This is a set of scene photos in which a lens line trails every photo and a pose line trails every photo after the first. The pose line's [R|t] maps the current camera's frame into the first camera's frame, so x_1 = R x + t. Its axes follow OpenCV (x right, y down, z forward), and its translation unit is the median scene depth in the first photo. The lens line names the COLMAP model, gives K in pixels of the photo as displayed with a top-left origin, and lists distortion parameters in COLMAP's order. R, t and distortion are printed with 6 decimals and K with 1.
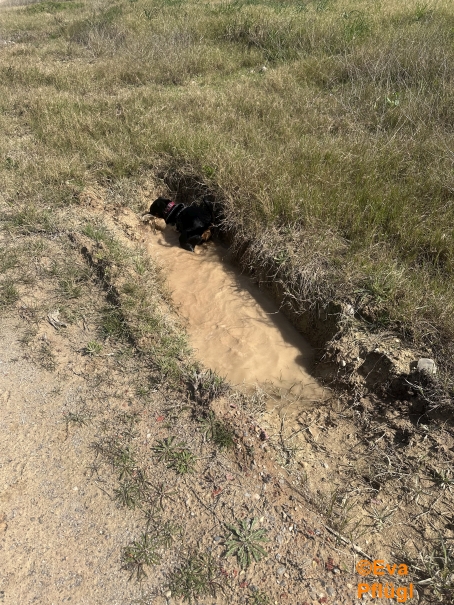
lens RADIAL K [[419.3, 0, 230.1], [0, 419.3, 299.7], [0, 0, 1]] dist [0.006941, -0.029397]
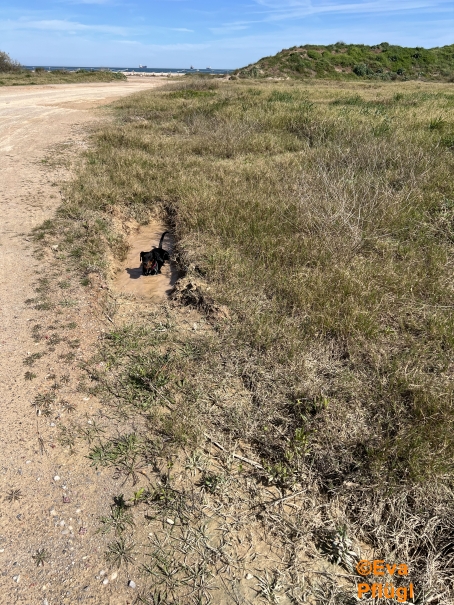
lens RADIAL K [[454.7, 0, 237.8], [0, 454.7, 300.7], [0, 0, 1]] dist [0.002844, -0.044971]
pose [[0.955878, 0.162660, -0.244620, 0.590800], [-0.205496, 0.965305, -0.161115, 0.272328], [0.209926, 0.204275, 0.956140, -0.505194]]
